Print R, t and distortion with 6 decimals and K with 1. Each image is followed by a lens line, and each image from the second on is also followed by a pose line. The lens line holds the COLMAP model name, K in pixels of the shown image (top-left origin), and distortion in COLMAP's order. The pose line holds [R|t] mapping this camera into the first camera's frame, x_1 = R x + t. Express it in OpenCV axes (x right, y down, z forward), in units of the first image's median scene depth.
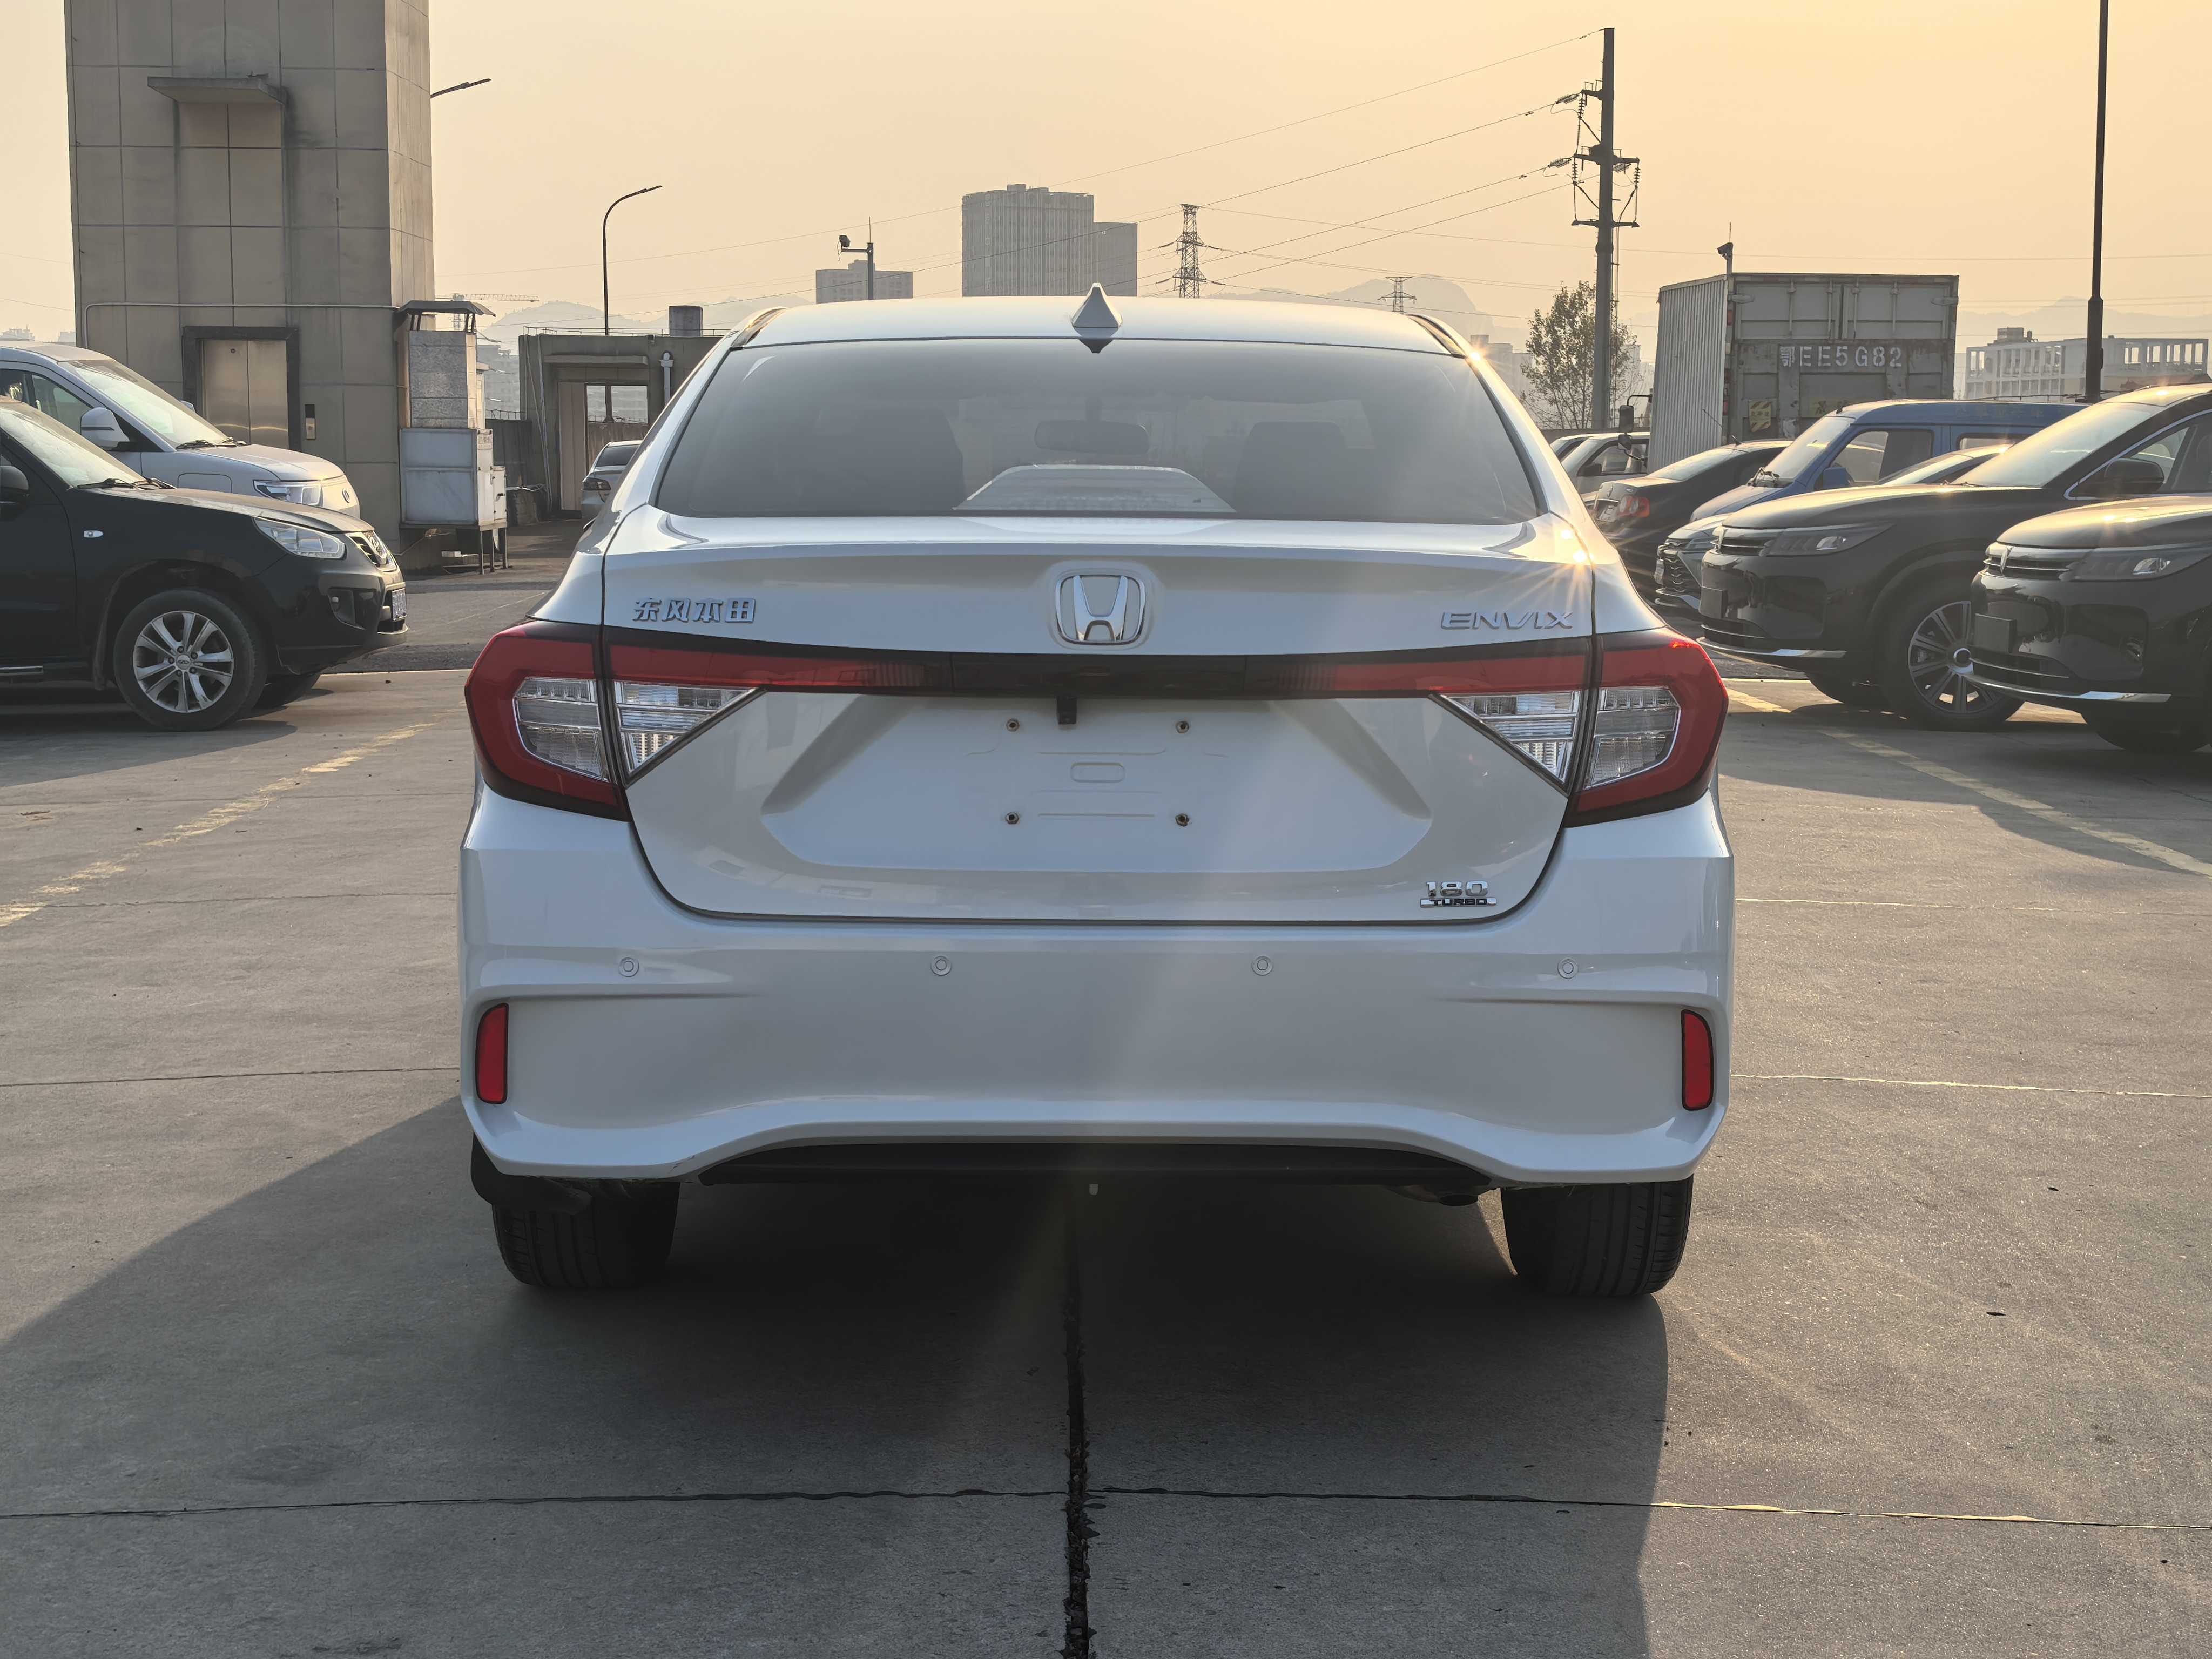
lens RADIAL K [[3612.0, 0, 1111.4], [0, 3612.0, 846.4], [0, 0, 1]] dist [0.123119, 0.000000]
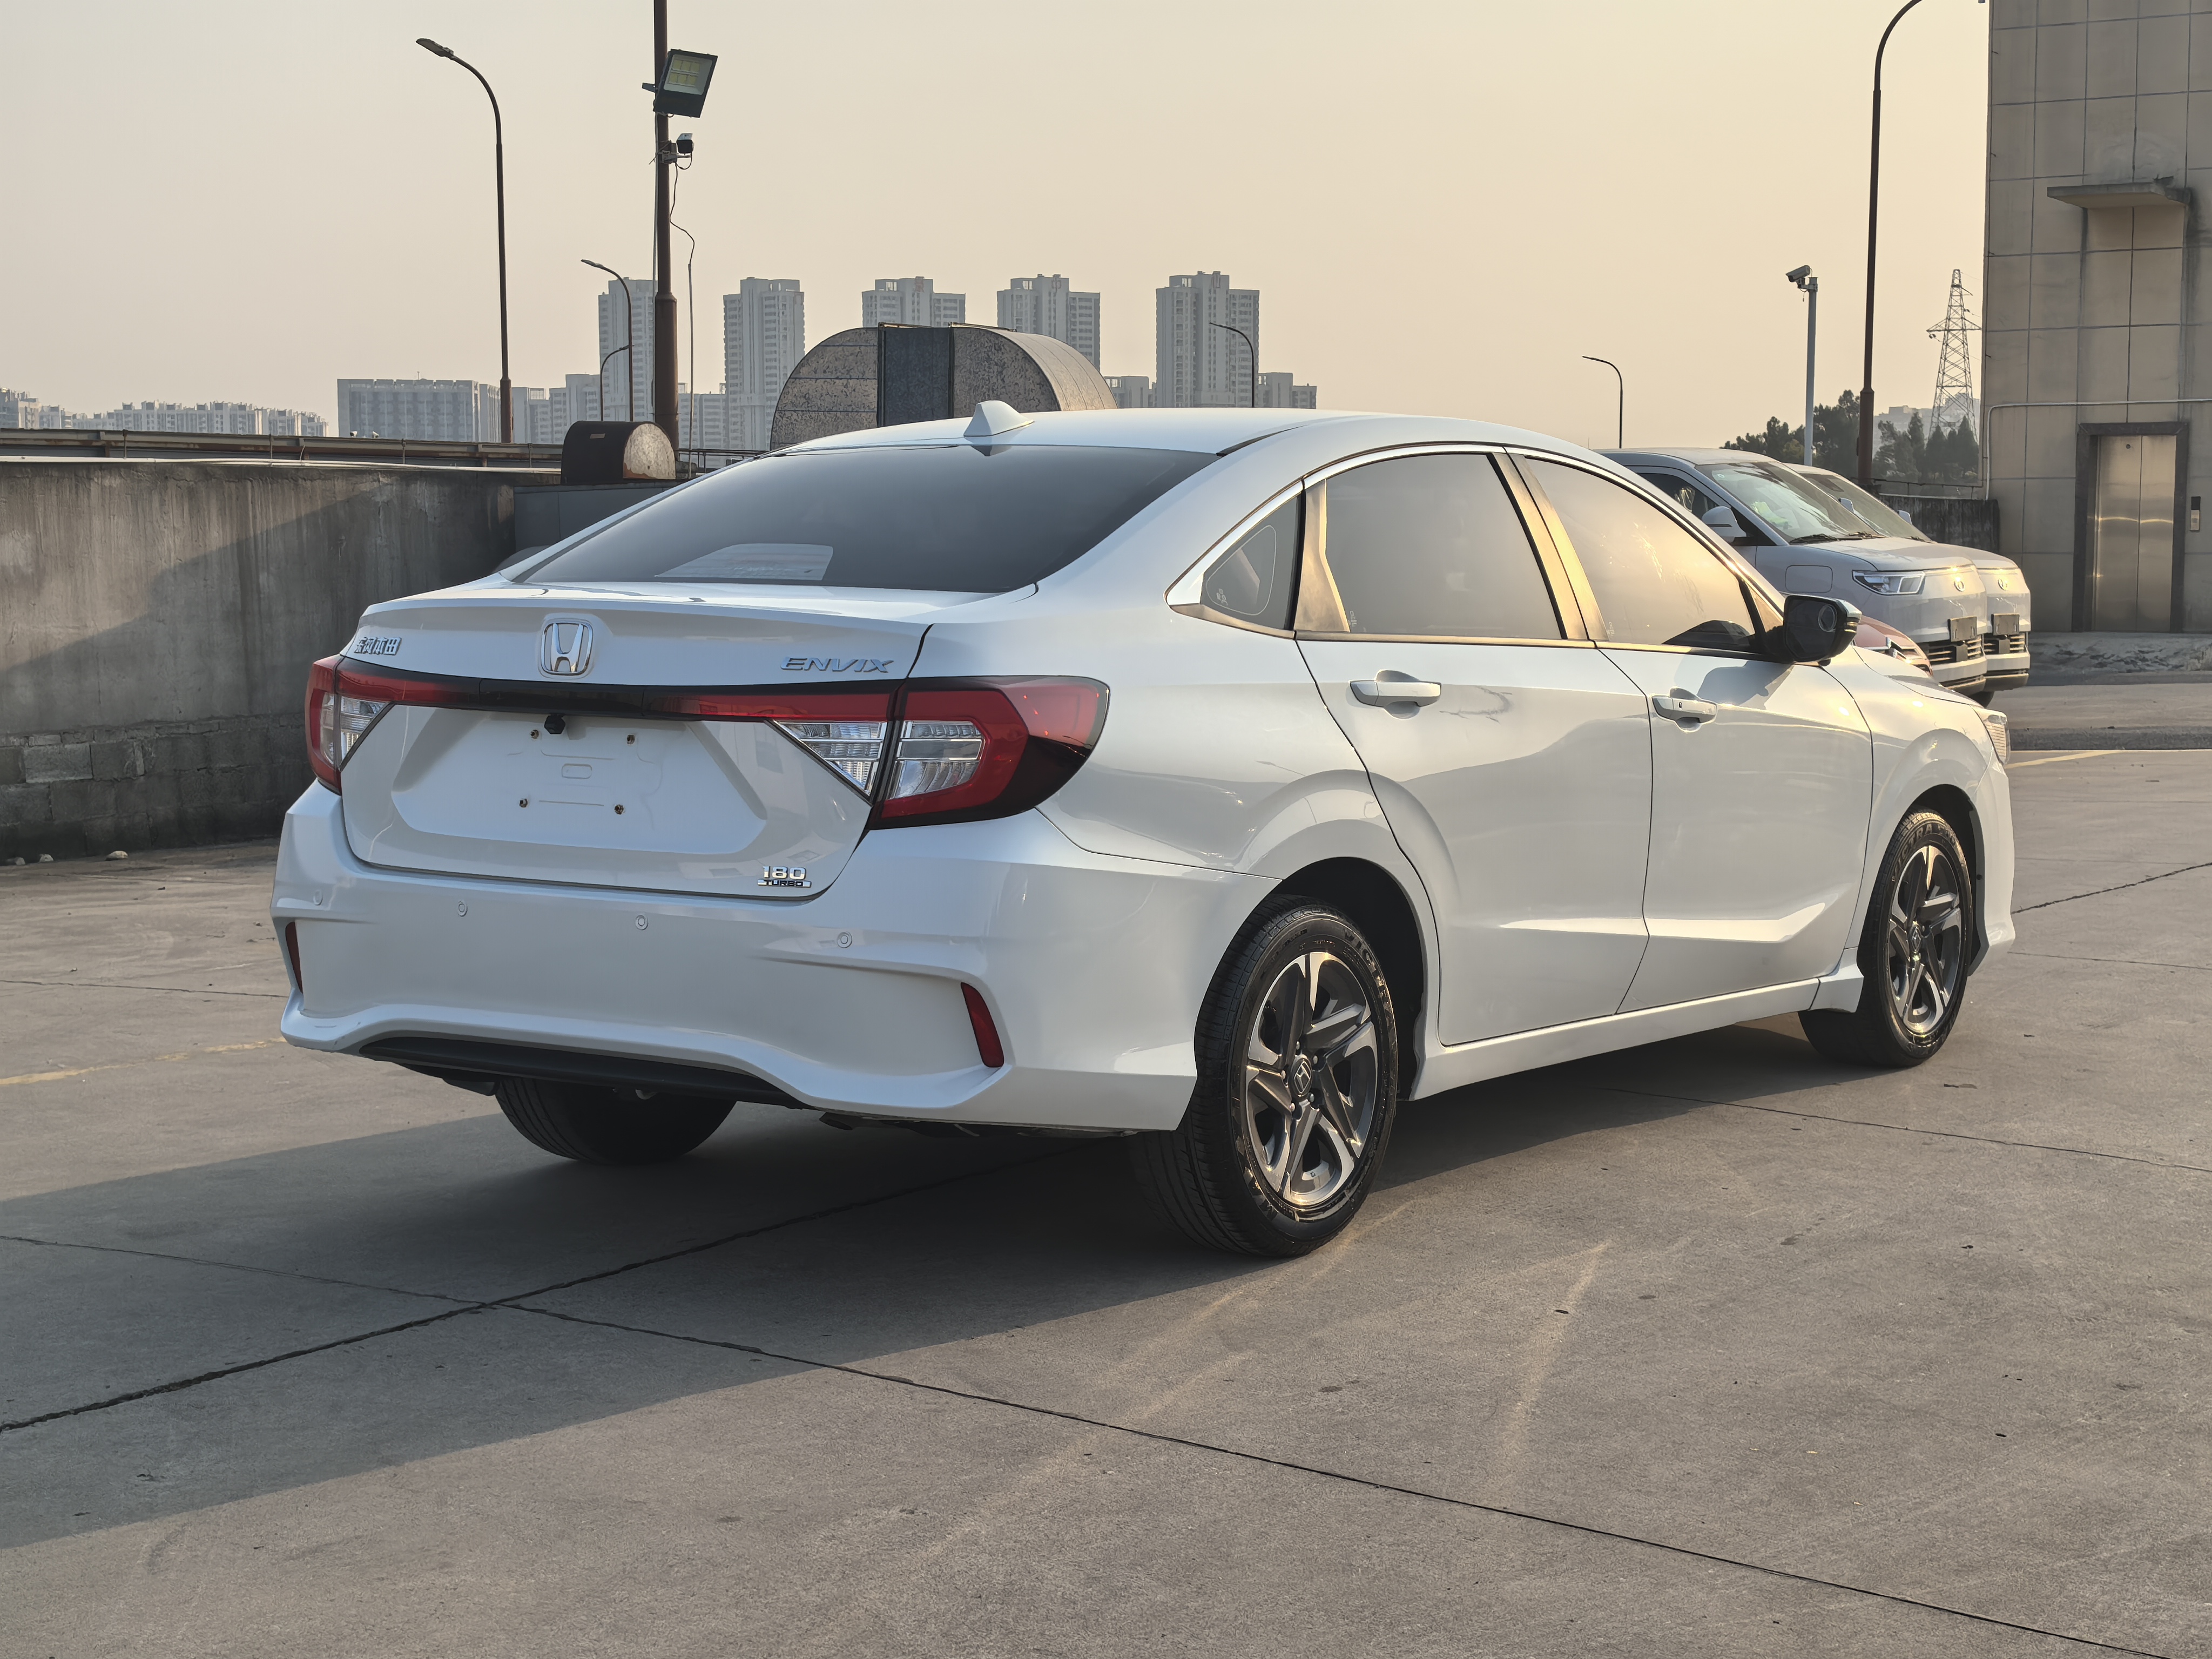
lens RADIAL K [[3612.0, 0, 1121.3], [0, 3612.0, 828.8], [0, 0, 1]] dist [0.123119, 0.000000]
pose [[0.817250, 0.043869, -0.574611, 0.916370], [-0.061634, 0.998033, -0.011464, 0.003457], [0.572977, 0.044785, 0.818347, 0.023334]]
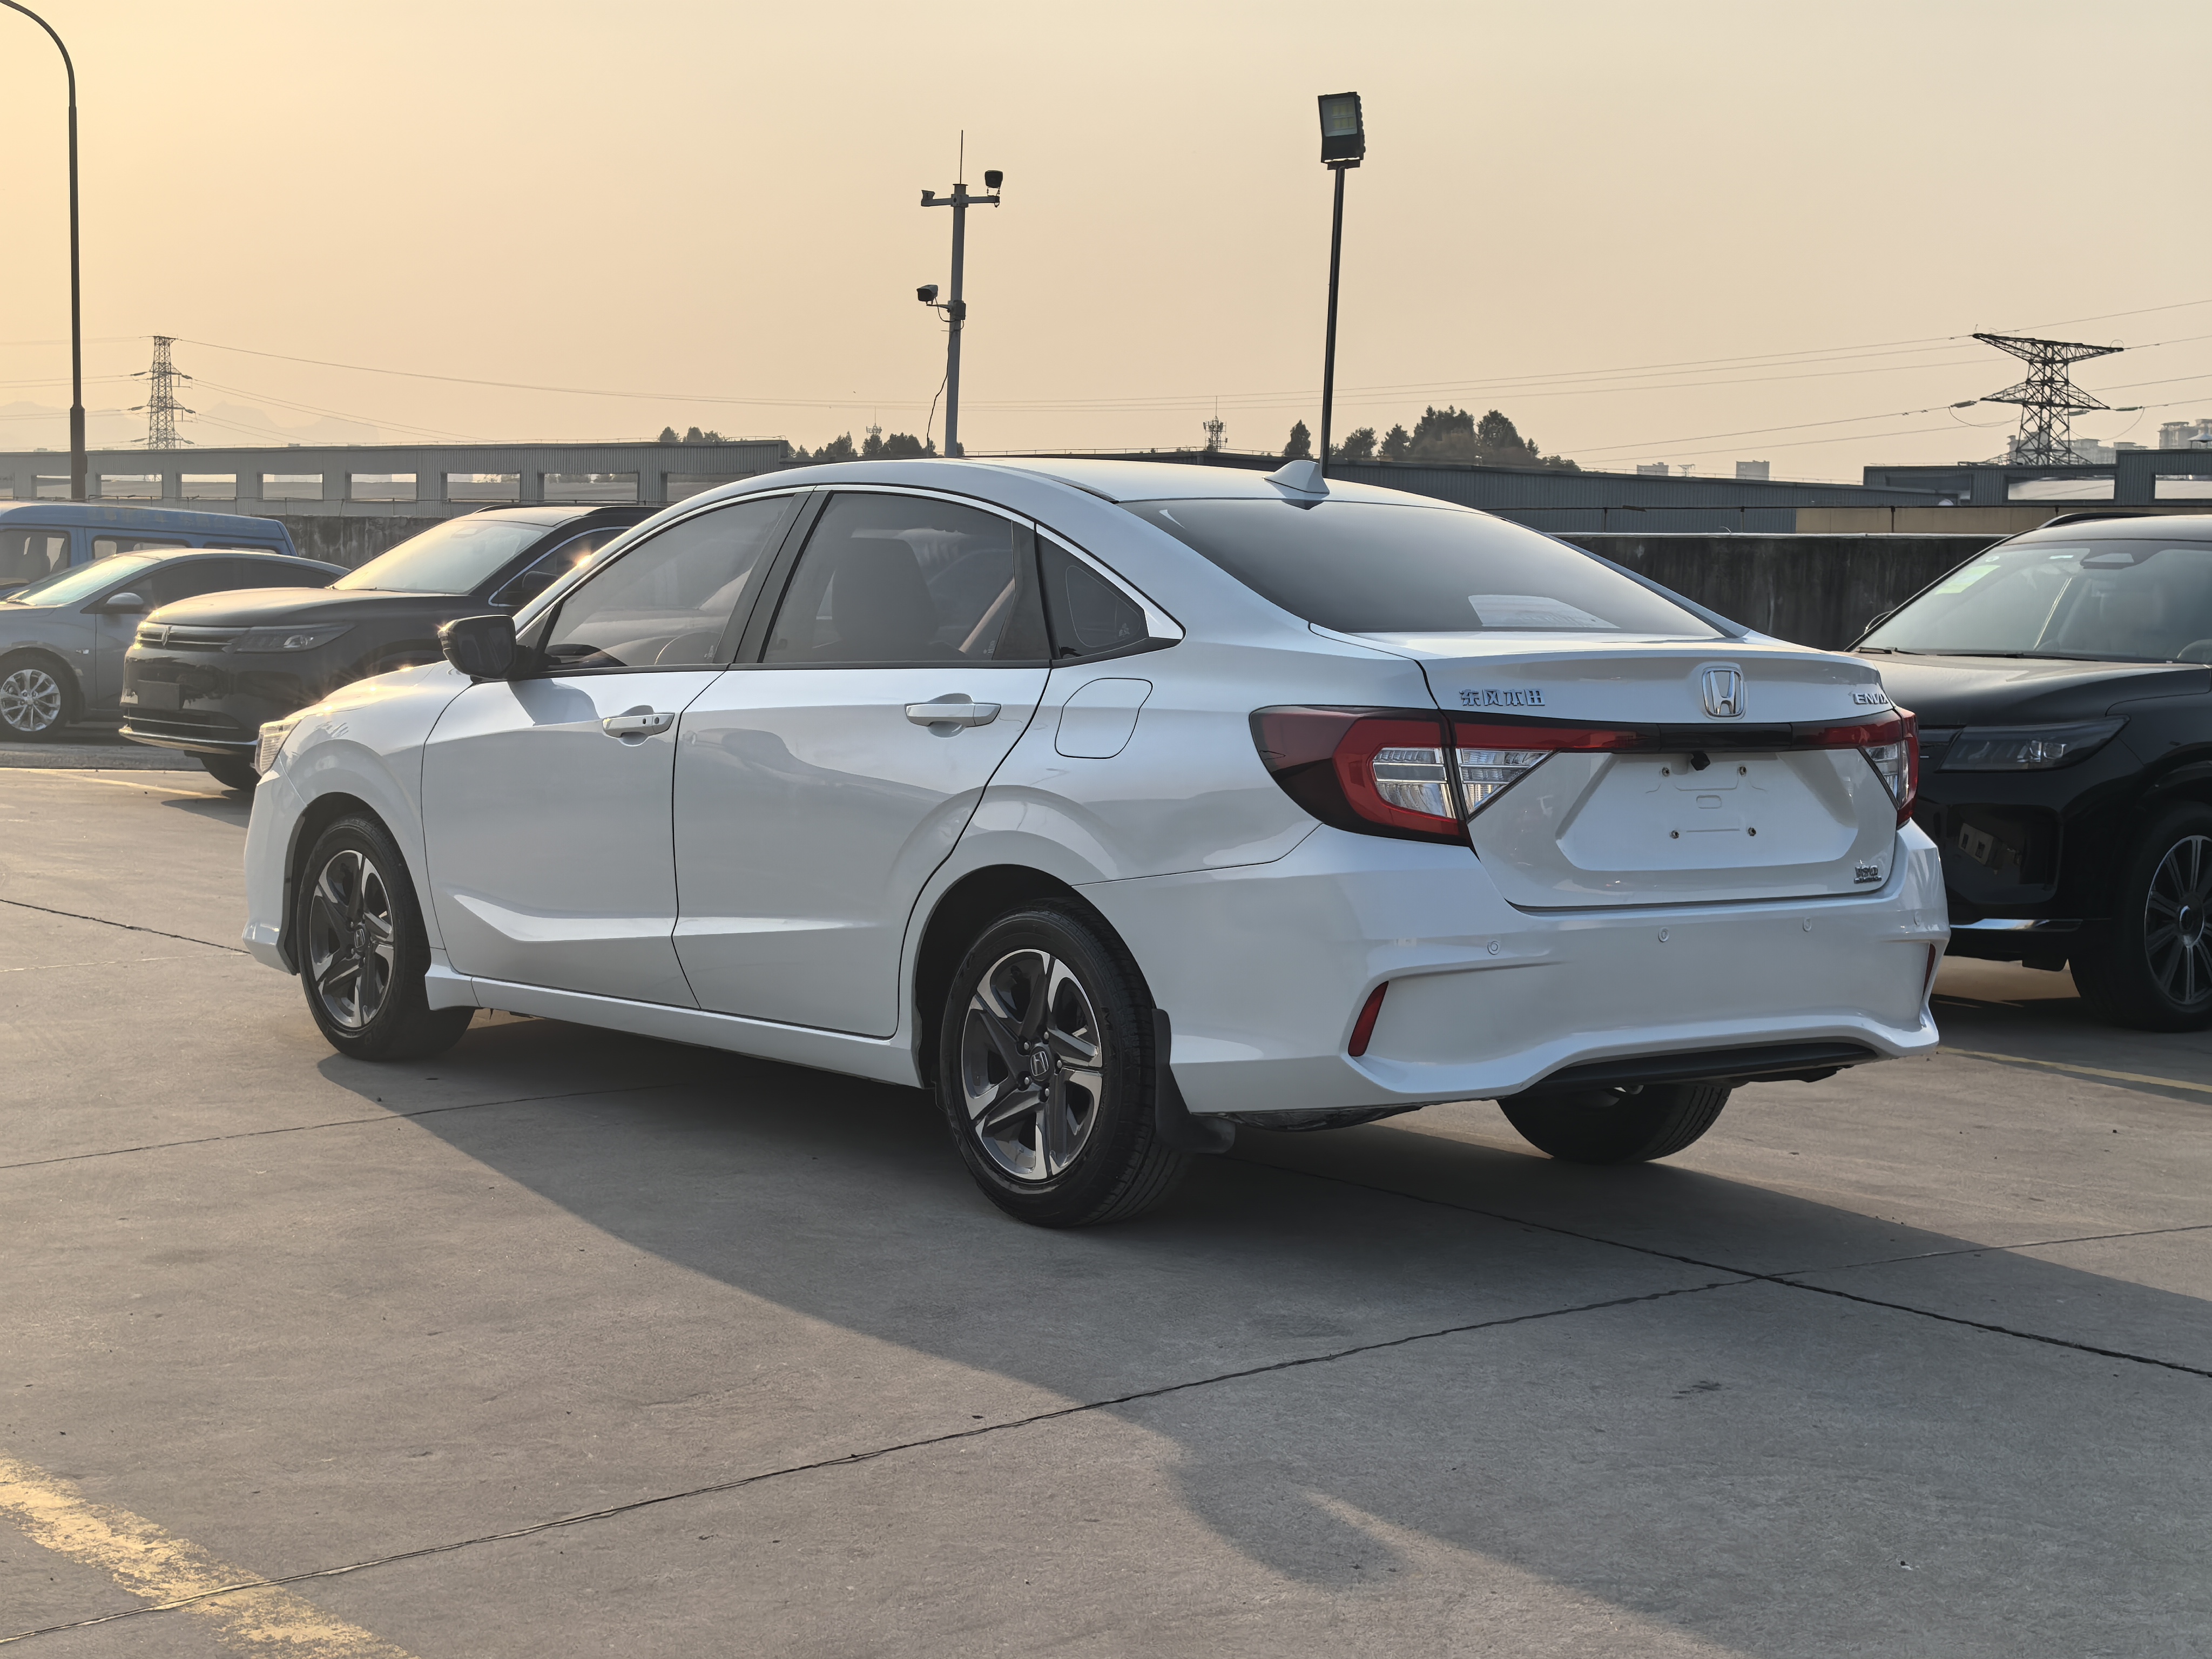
lens RADIAL K [[3612.0, 0, 1104.8], [0, 3612.0, 830.0], [0, 0, 1]] dist [0.123119, 0.000000]
pose [[0.783858, -0.033738, 0.620023, -1.117527], [0.047782, 0.998839, -0.006056, -0.011716], [-0.619099, 0.034372, 0.784560, -0.022976]]
